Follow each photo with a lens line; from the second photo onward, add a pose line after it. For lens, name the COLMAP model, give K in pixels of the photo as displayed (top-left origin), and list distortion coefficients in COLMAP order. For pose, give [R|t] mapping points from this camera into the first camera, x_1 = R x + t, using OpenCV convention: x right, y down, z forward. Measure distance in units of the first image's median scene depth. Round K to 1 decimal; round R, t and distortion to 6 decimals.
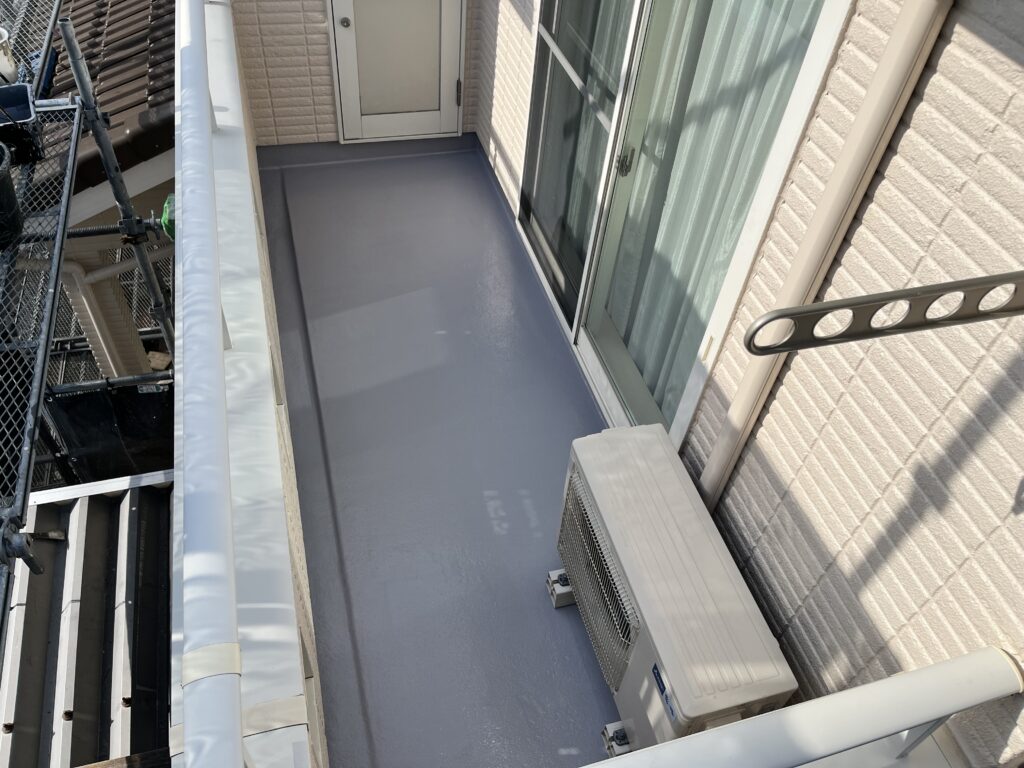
lens RADIAL K [[784.3, 0, 512.1], [0, 784.3, 384.4], [0, 0, 1]] dist [0.011676, 0.002393]
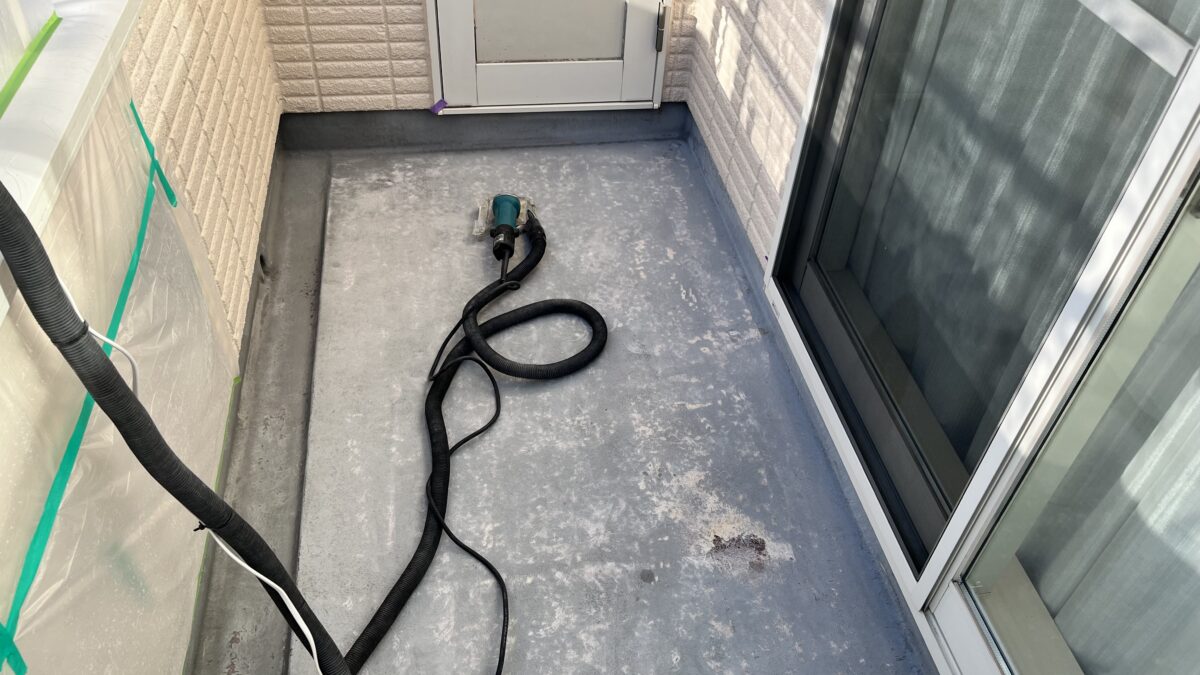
lens RADIAL K [[912.6, 0, 599.8], [0, 912.6, 337.6], [0, 0, 1]] dist [-0.011834, -0.001631]
pose [[0.993485, 0.054909, -0.099862, -0.036136], [-0.062302, 0.995421, -0.072490, -0.116554], [0.095424, 0.078239, 0.992357, 0.407765]]
